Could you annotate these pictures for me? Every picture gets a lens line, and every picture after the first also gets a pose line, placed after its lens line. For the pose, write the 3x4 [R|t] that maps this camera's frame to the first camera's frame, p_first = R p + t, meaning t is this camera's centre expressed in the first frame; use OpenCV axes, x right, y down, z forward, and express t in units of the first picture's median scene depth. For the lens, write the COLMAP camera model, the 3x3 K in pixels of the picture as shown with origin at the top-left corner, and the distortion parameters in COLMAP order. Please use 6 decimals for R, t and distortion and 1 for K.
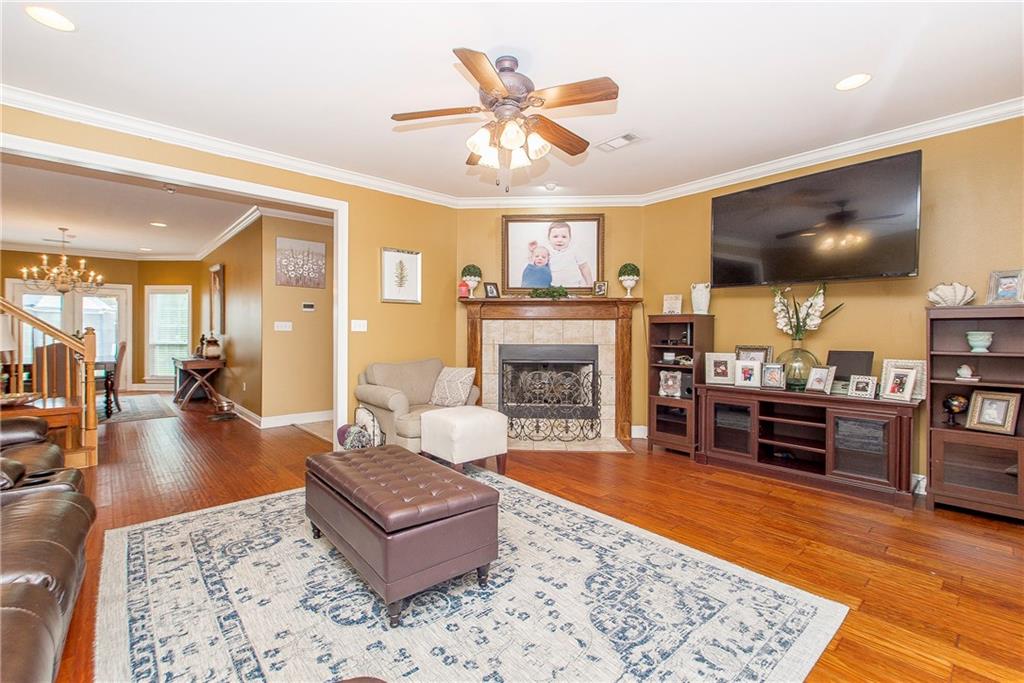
lens RADIAL K [[447.9, 0, 499.7], [0, 447.9, 336.7], [0, 0, 1]] dist [0.010075, -0.004983]
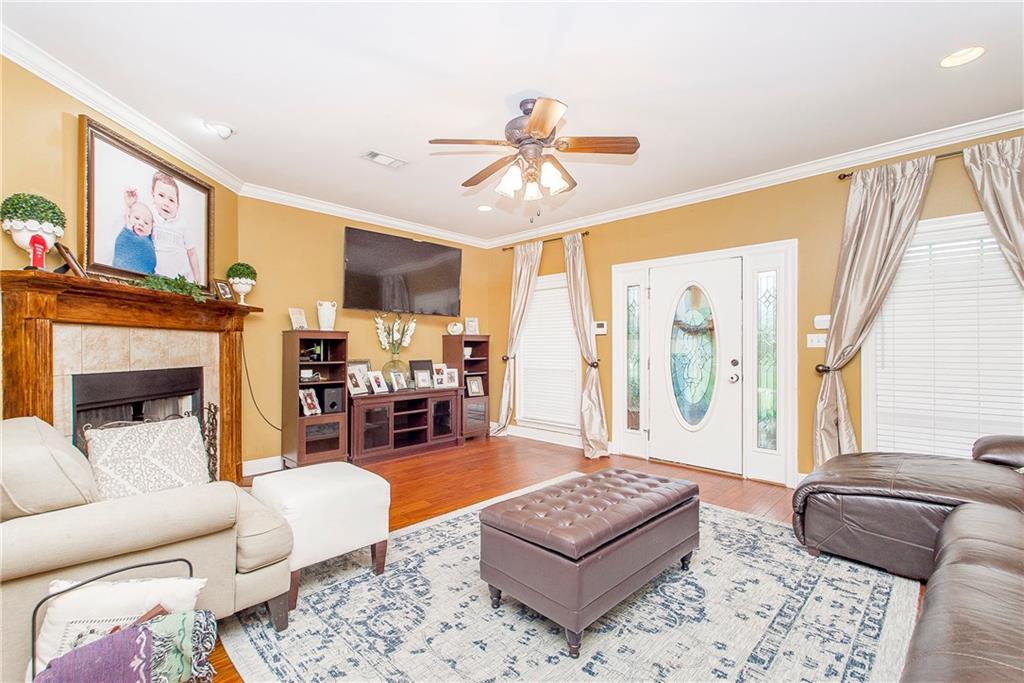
lens RADIAL K [[447.9, 0, 508.0], [0, 447.9, 346.4], [0, 0, 1]] dist [0.010075, -0.004983]
pose [[-0.086582, -0.002061, 0.996243, -1.113471], [0.008709, 0.999958, 0.002826, -0.024236], [-0.996207, 0.008921, -0.086561, 1.195519]]
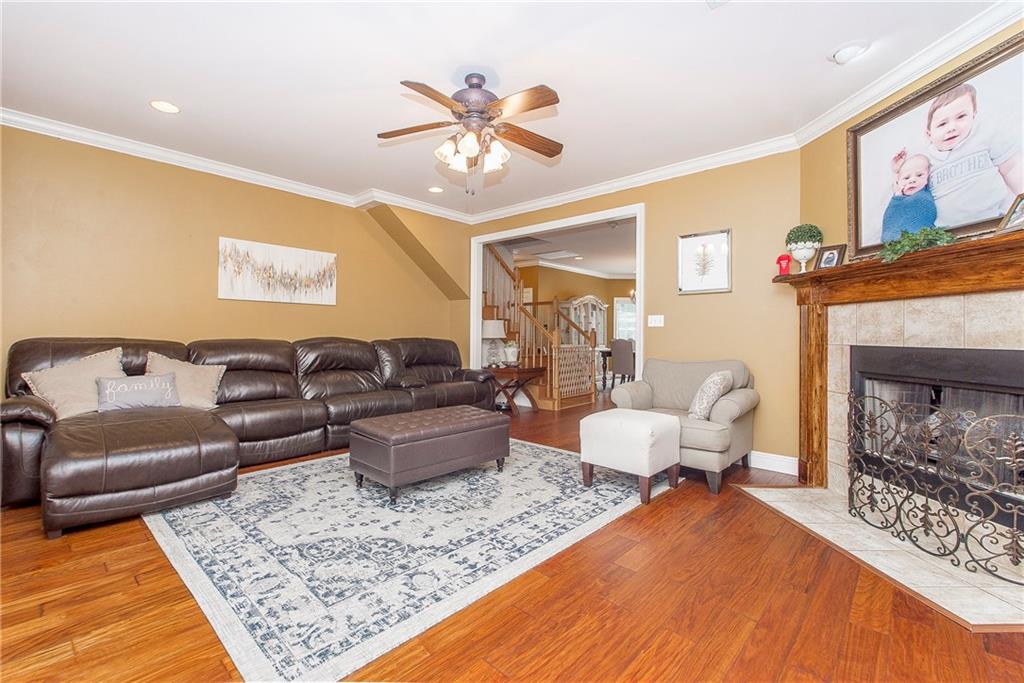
lens RADIAL K [[447.9, 0, 493.2], [0, 447.9, 329.8], [0, 0, 1]] dist [0.010075, -0.004983]
pose [[0.091276, -0.013024, -0.995740, 1.160055], [-0.017168, 0.999745, -0.014650, 0.027691], [0.995678, 0.018432, 0.091029, 0.988493]]
